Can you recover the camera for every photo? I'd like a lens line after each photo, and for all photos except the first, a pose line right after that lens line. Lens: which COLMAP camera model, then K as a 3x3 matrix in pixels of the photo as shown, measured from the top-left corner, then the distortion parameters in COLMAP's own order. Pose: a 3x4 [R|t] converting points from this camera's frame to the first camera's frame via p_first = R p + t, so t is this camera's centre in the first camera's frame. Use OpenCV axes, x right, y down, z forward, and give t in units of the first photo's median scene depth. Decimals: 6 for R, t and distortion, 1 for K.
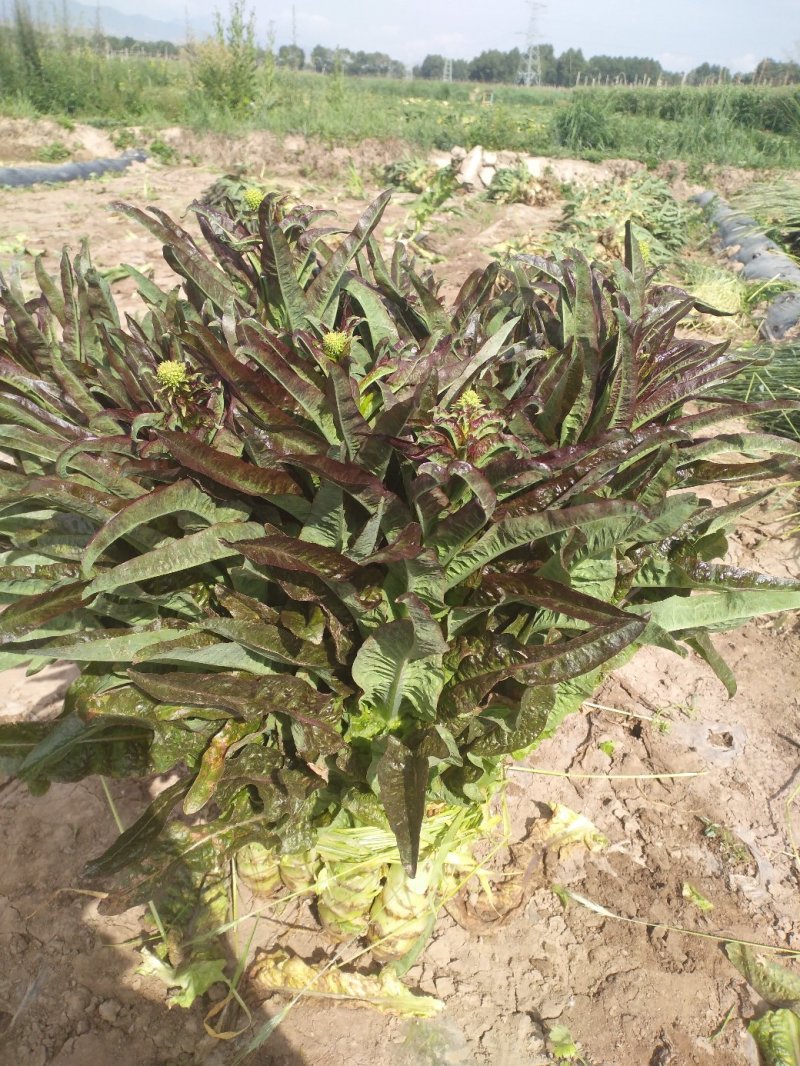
lens RADIAL K [[865.3, 0, 400.0], [0, 865.3, 533.0], [0, 0, 1]] dist [-0.076414, 0.000274]
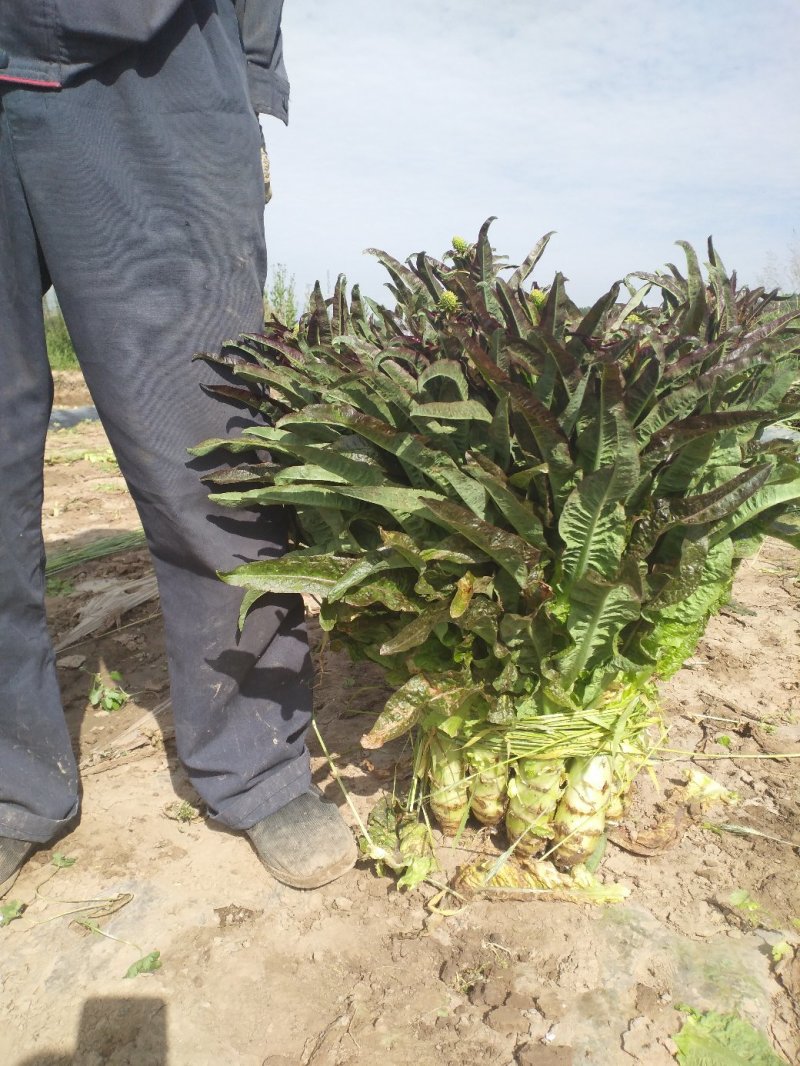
lens RADIAL K [[848.8, 0, 400.0], [0, 848.8, 533.0], [0, 0, 1]] dist [0.074194, -0.256124]
pose [[0.998750, -0.045918, -0.019728, -0.207434], [0.038585, 0.959350, -0.279570, 0.396019], [0.031763, 0.278460, 0.959923, -0.233580]]
